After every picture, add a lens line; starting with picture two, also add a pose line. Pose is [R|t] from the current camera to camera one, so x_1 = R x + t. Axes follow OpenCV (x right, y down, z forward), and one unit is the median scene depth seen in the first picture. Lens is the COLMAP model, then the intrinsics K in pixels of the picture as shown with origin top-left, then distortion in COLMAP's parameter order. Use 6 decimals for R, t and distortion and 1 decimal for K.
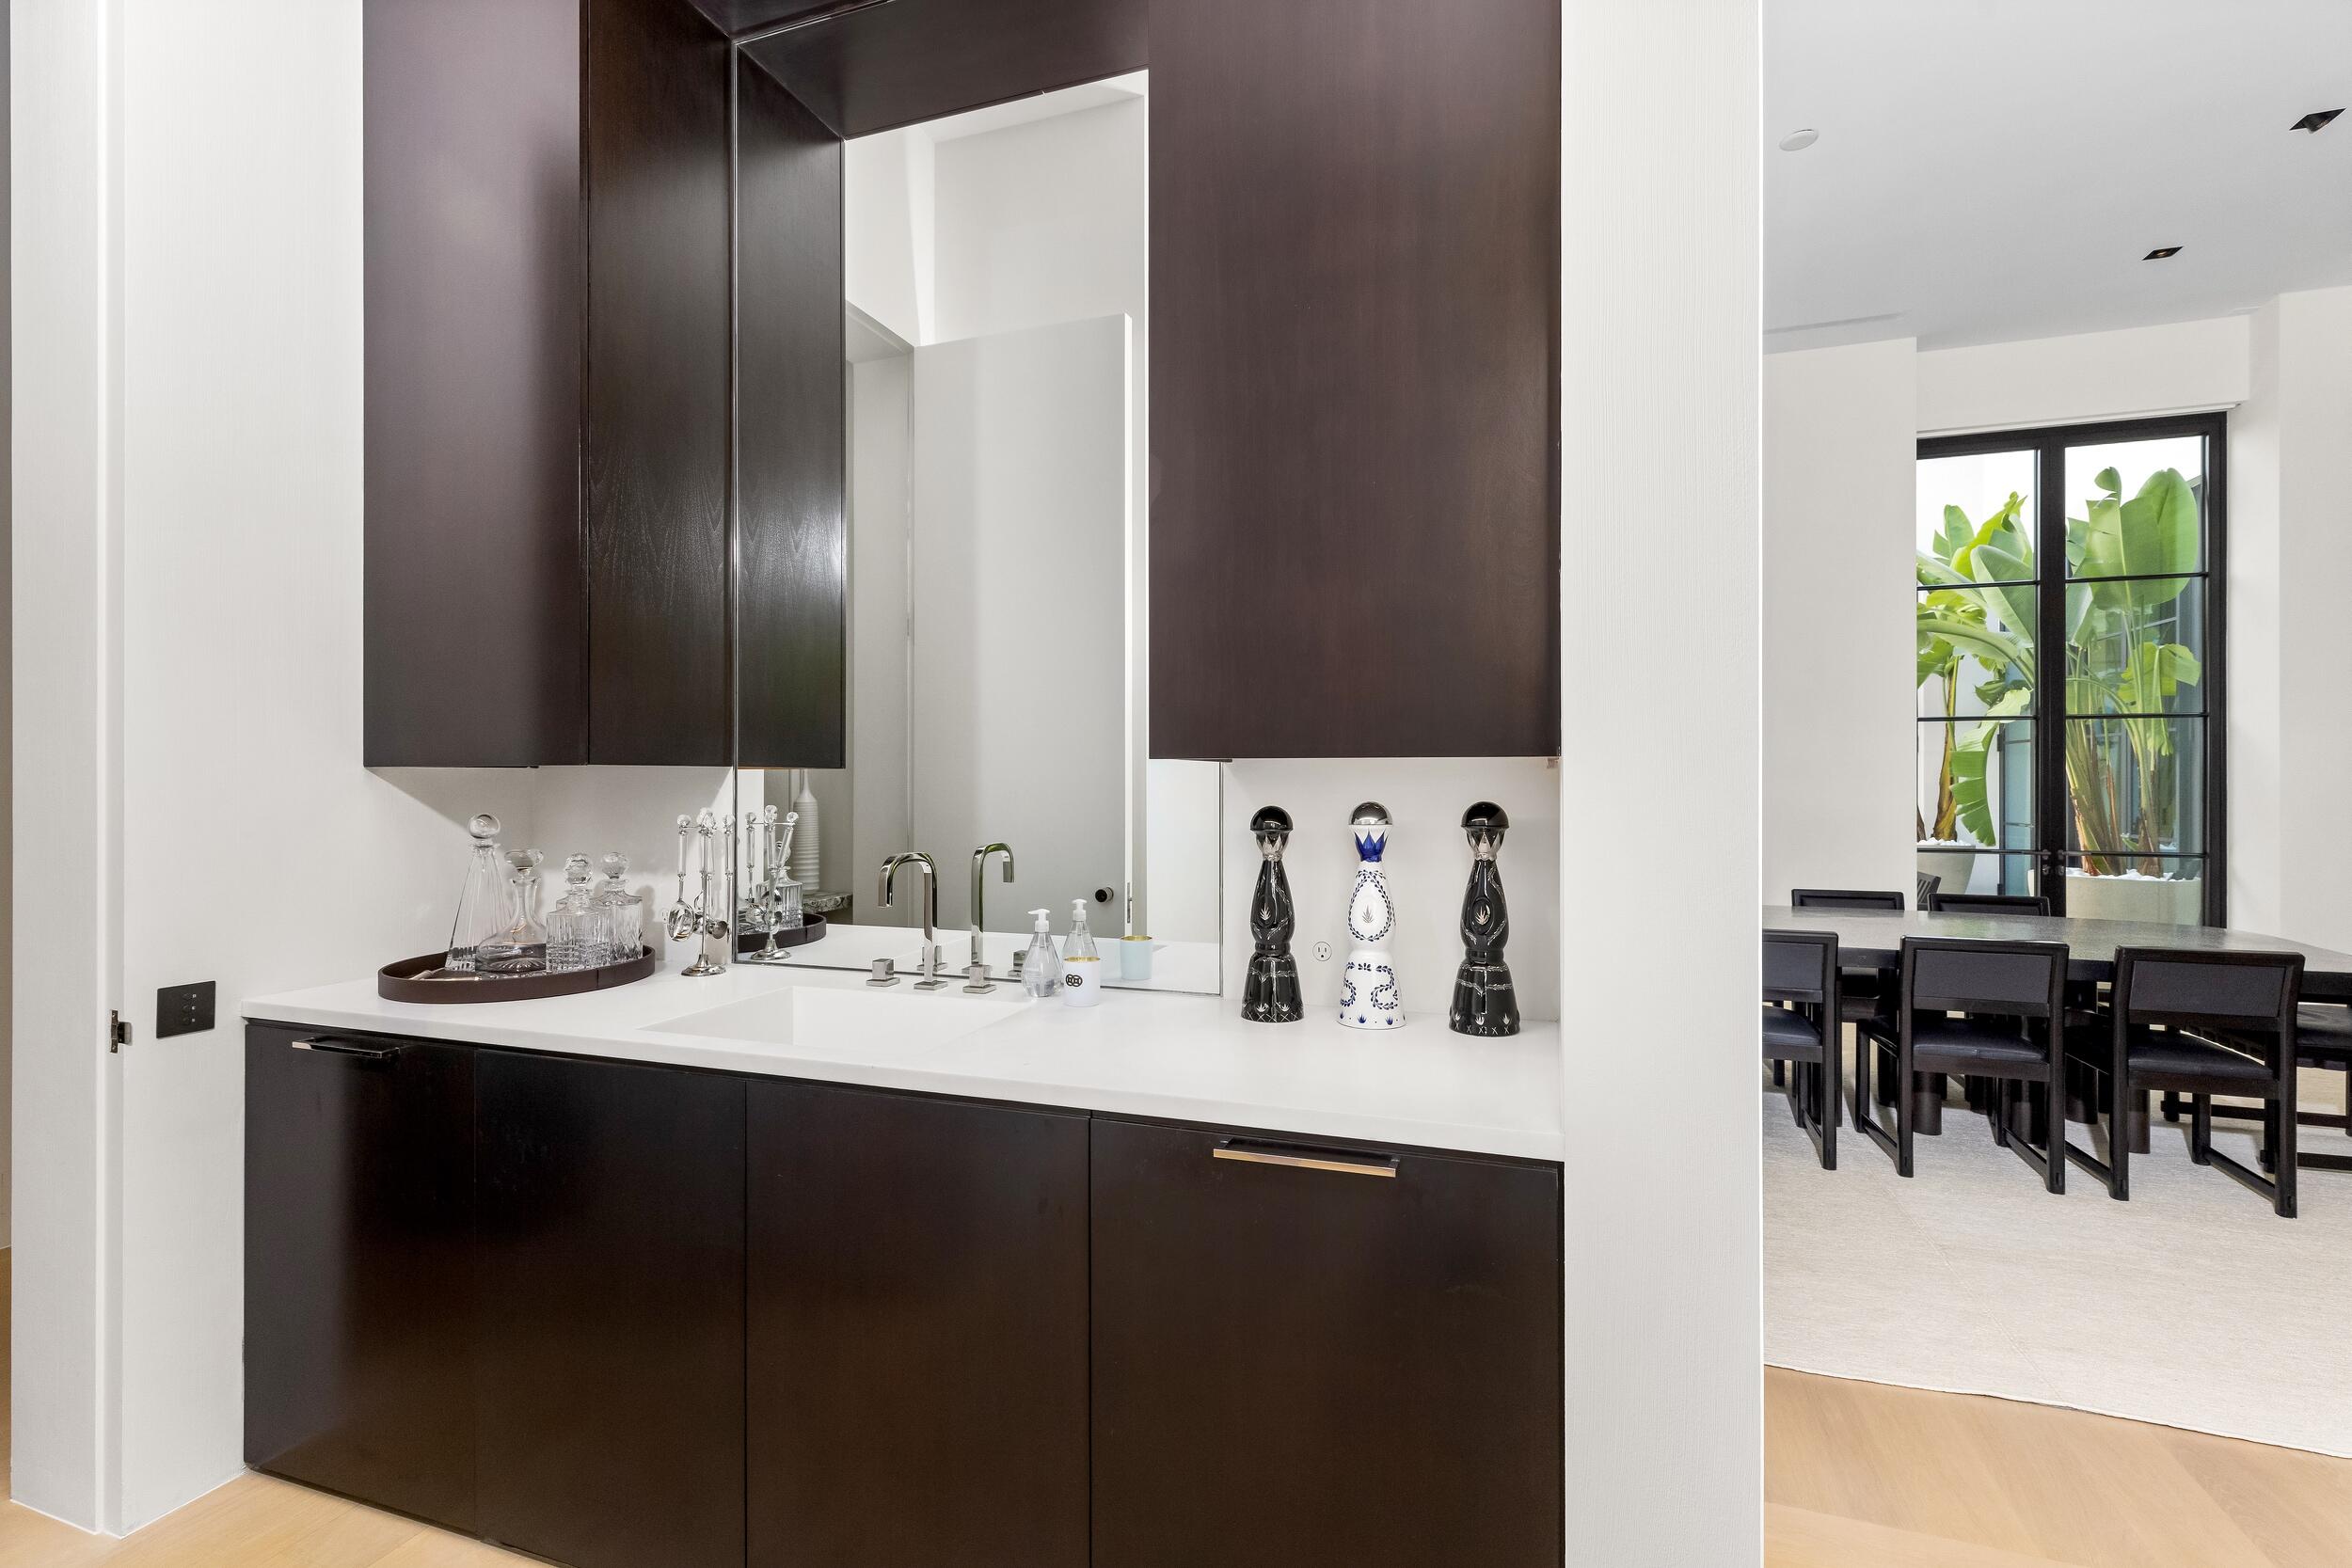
lens RADIAL K [[1077.4, 0, 1173.0], [0, 1077.4, 775.0], [0, 0, 1]] dist [0.003246, -0.000299]
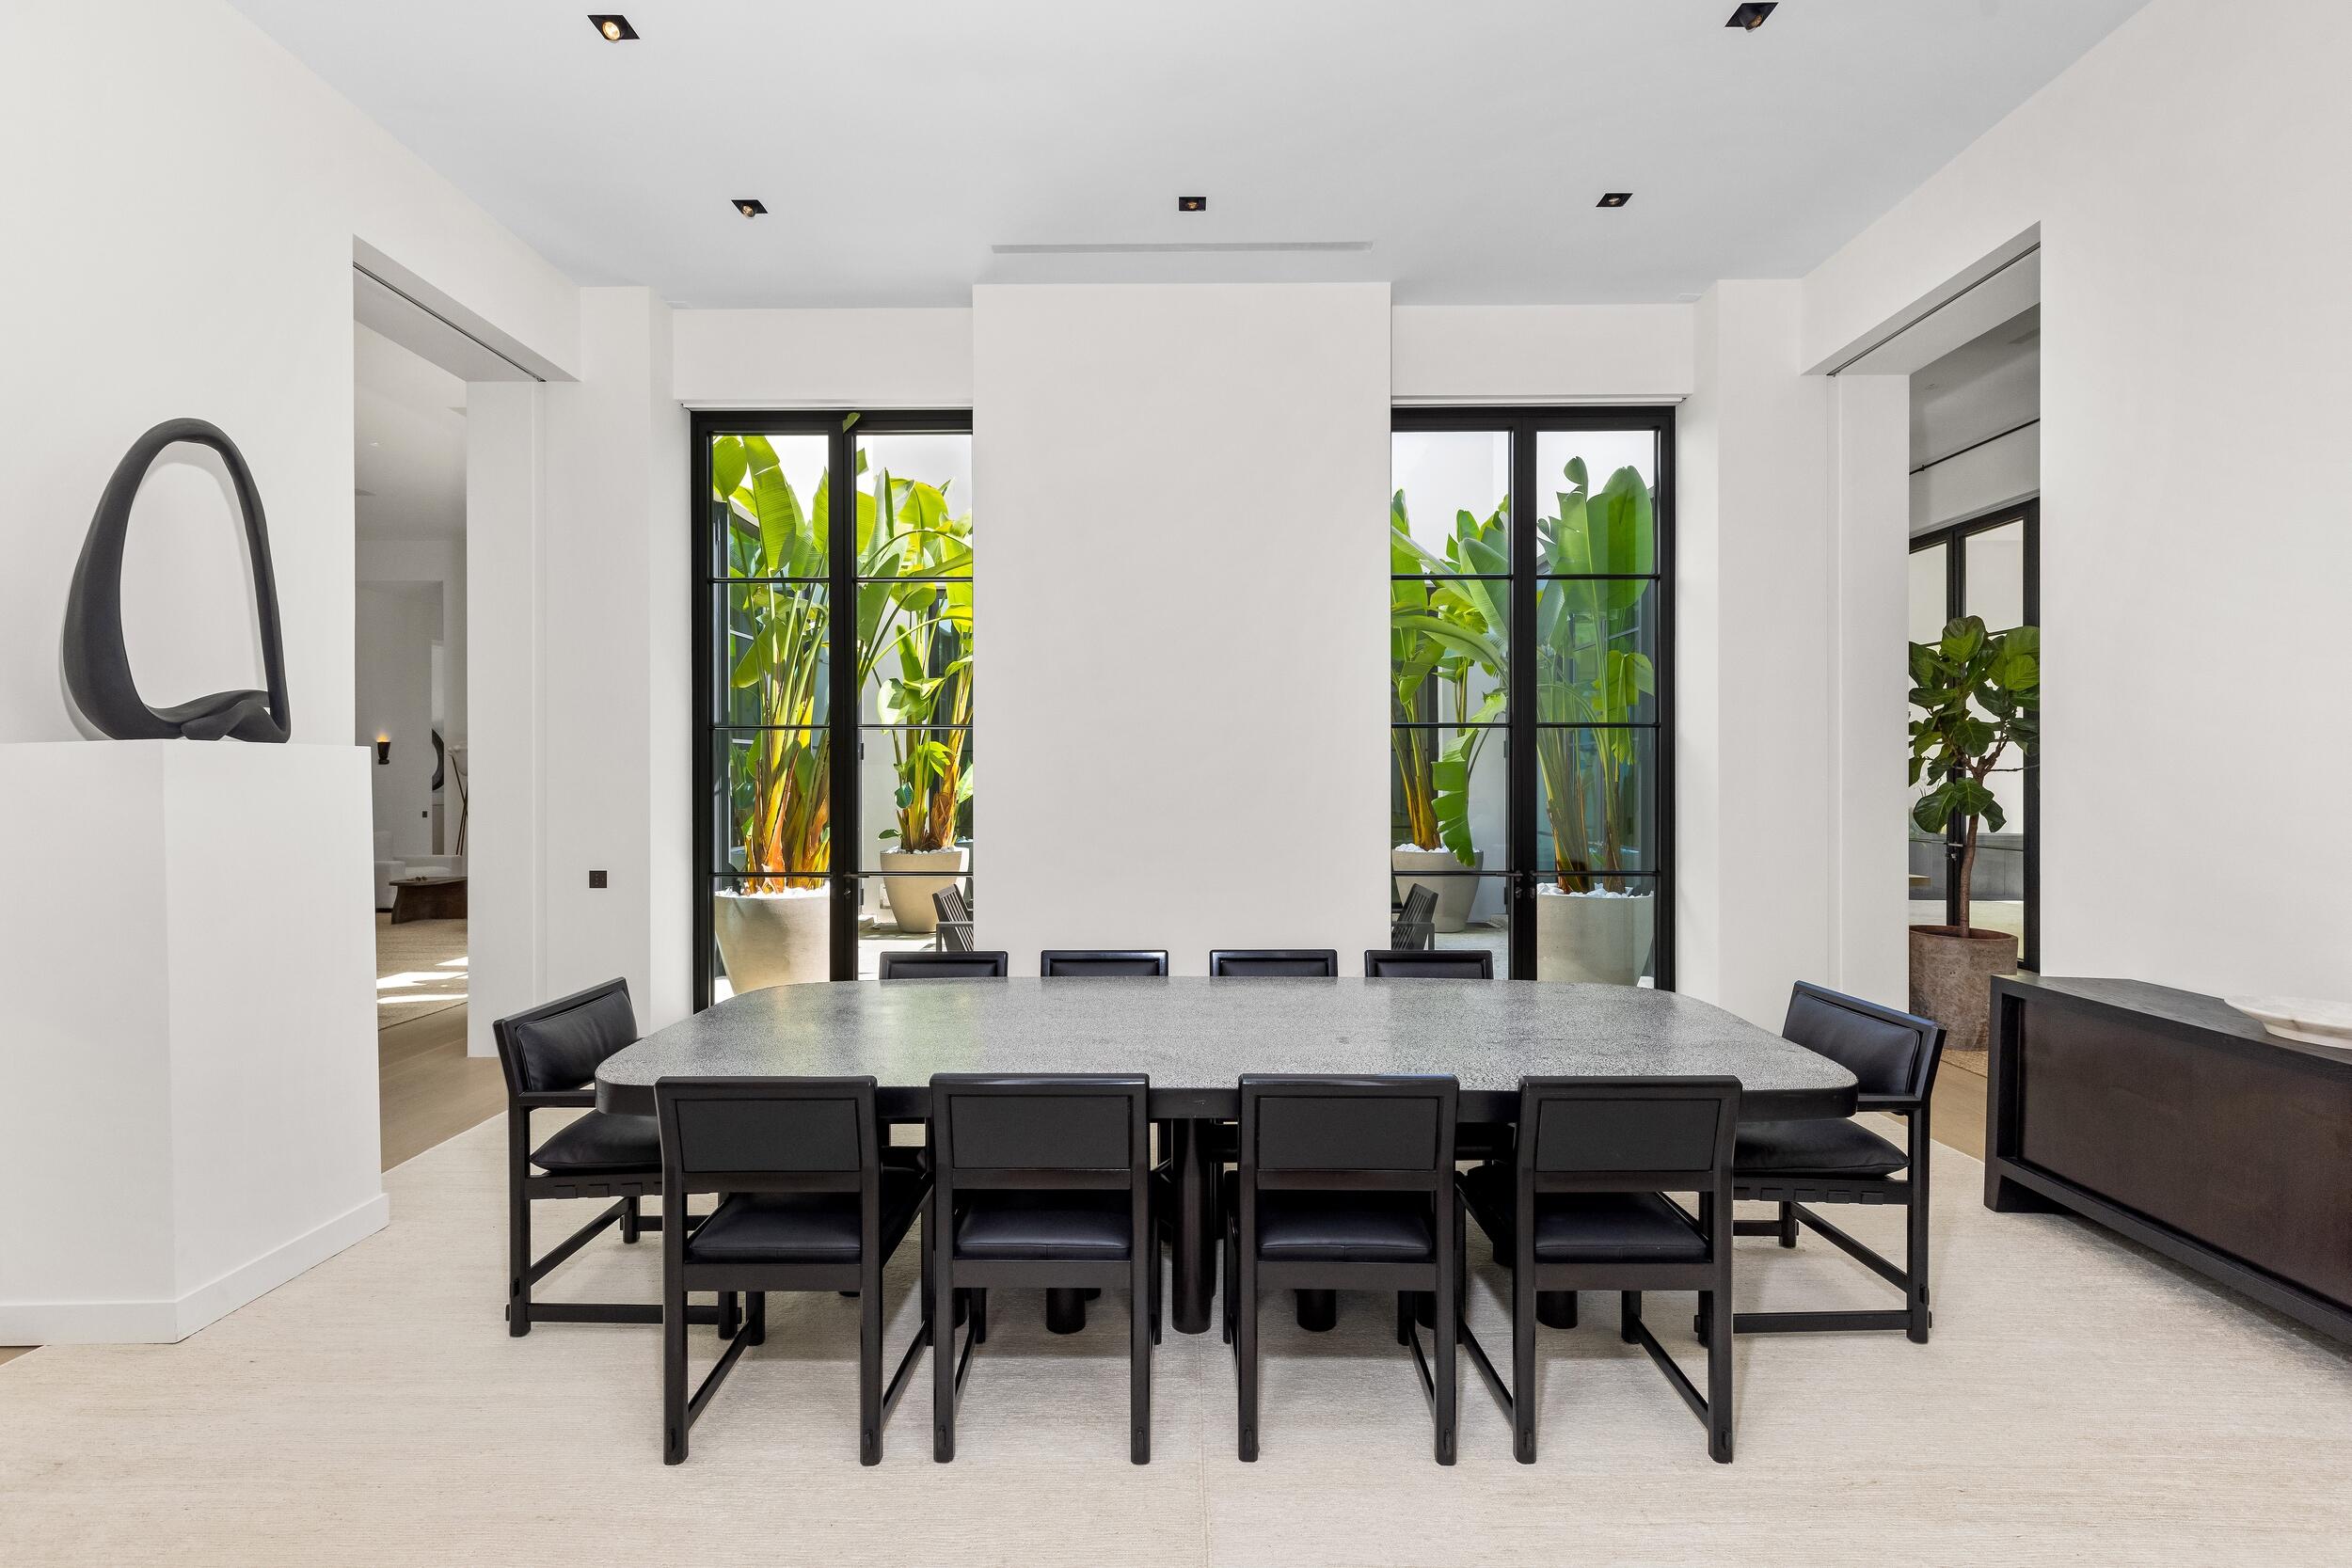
lens RADIAL K [[1077.4, 0, 1182.7], [0, 1077.4, 784.7], [0, 0, 1]] dist [0.003246, -0.000299]
pose [[0.944706, -0.007875, 0.327825, 0.239264], [0.004792, 0.999936, 0.010210, -0.014051], [-0.327885, -0.008074, 0.944683, 0.230986]]
